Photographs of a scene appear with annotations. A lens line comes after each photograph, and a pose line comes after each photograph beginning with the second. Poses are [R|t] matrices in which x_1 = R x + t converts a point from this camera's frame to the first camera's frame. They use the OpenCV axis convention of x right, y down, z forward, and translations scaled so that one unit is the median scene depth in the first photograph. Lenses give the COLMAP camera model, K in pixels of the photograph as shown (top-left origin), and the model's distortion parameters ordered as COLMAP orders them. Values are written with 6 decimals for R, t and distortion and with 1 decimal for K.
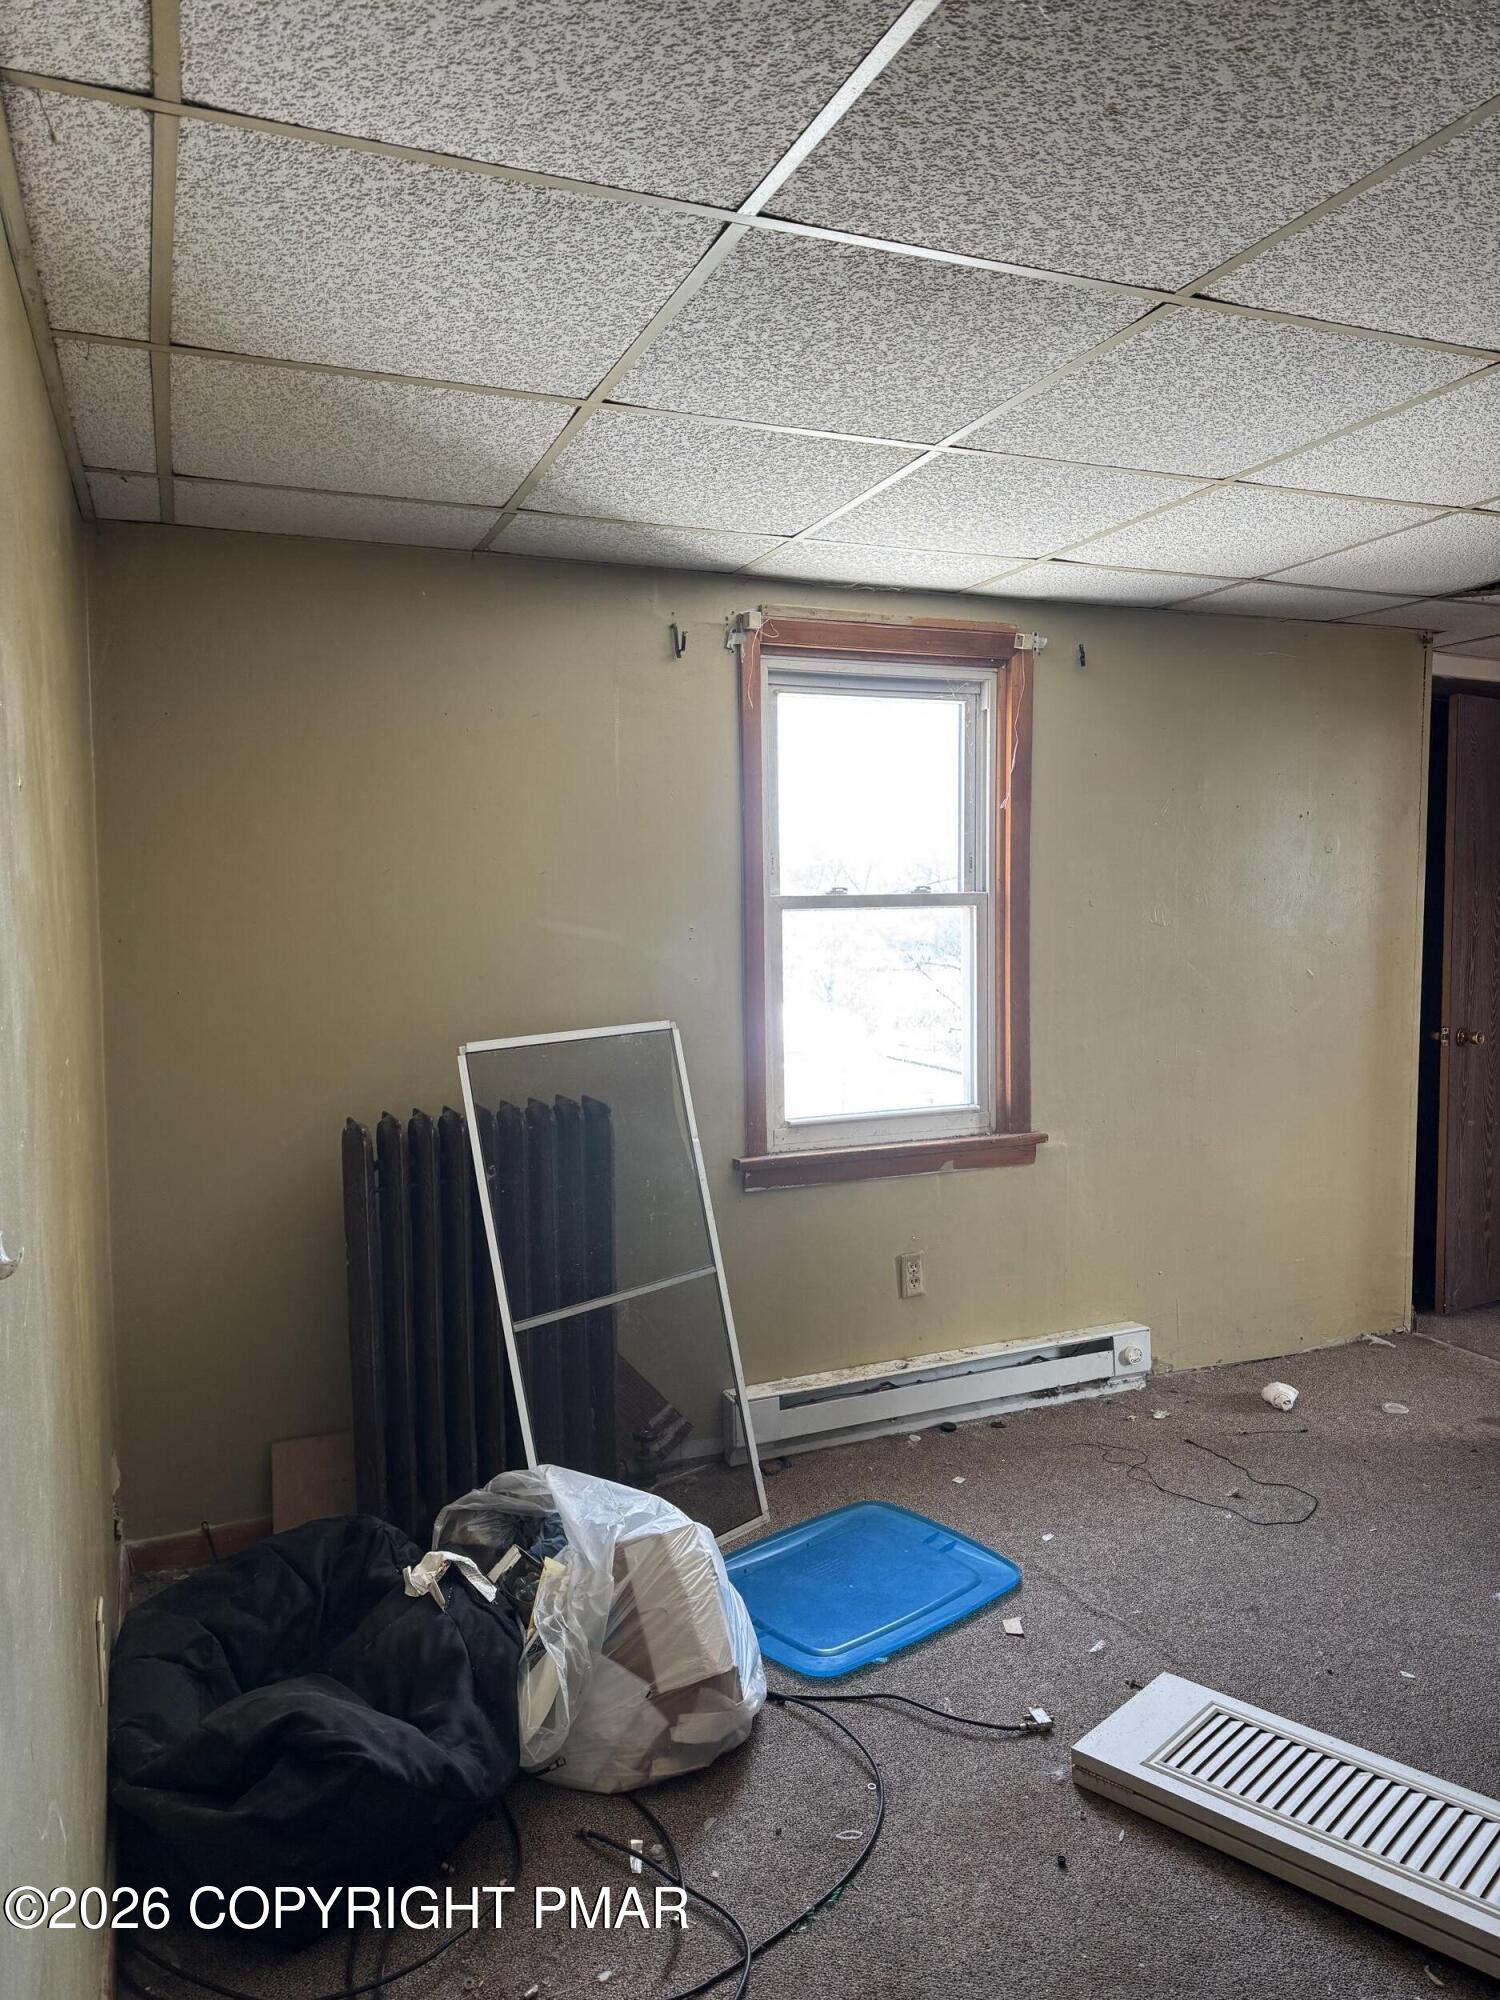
lens RADIAL K [[1404.6, 0, 744.1], [0, 1404.6, 1019.7], [0, 0, 1]] dist [0.006672, 0.001227]
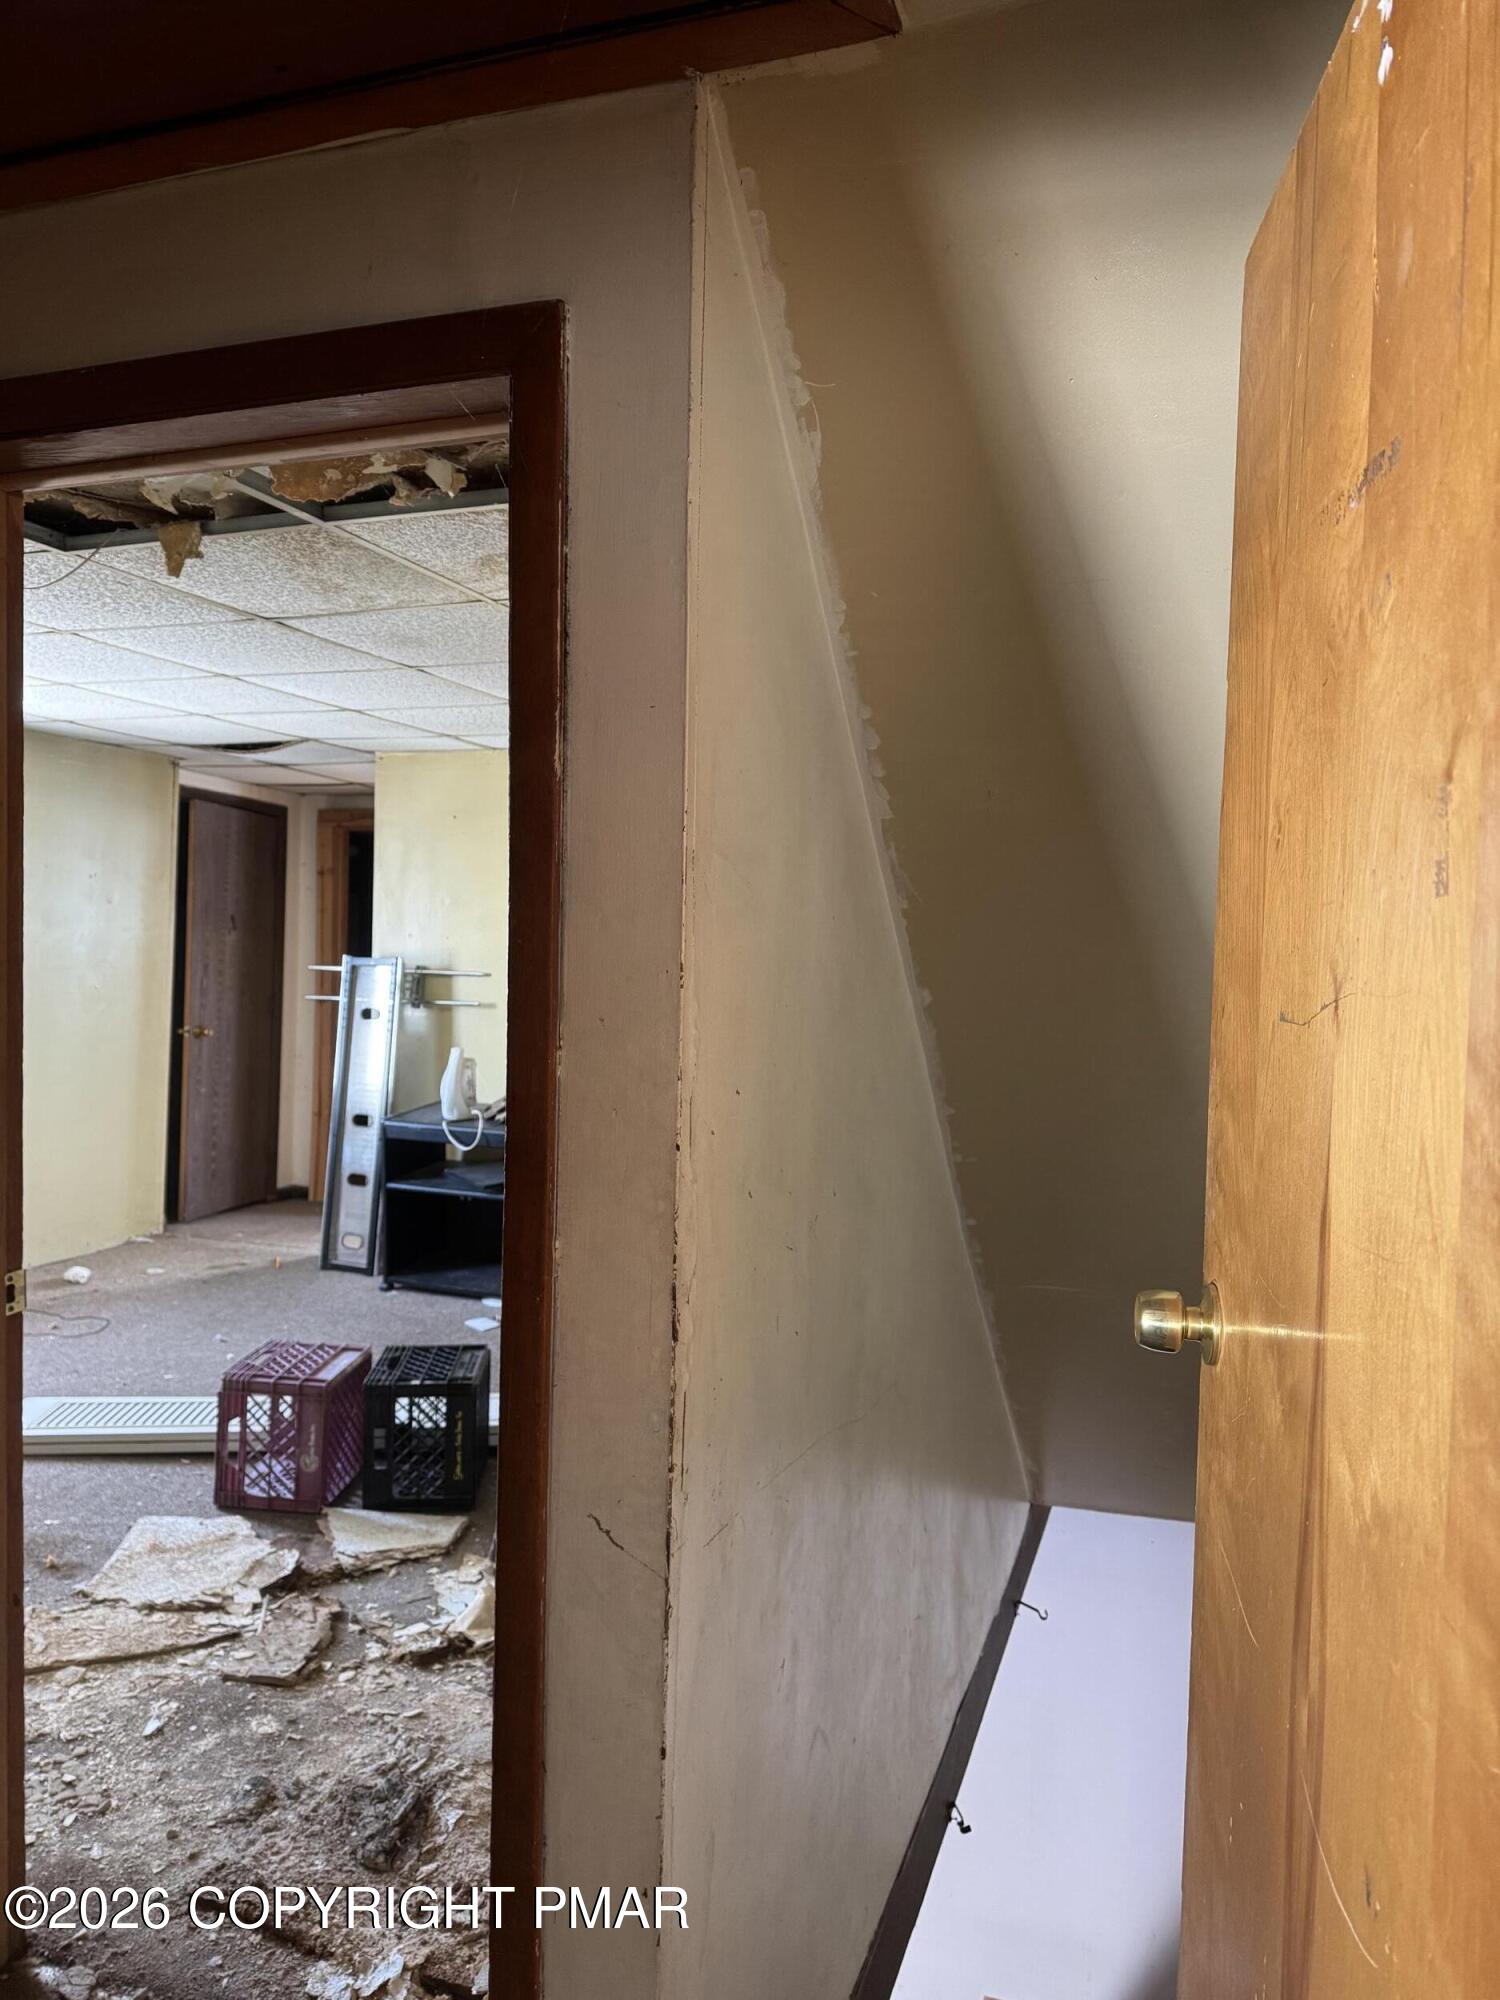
lens RADIAL K [[1404.6, 0, 753.5], [0, 1404.6, 1000.6], [0, 0, 1]] dist [0.006672, 0.001227]
pose [[0.659976, 0.015959, 0.751117, -0.213021], [0.004849, 0.999663, -0.025500, 0.019968], [-0.751271, 0.020471, 0.659677, -0.410436]]
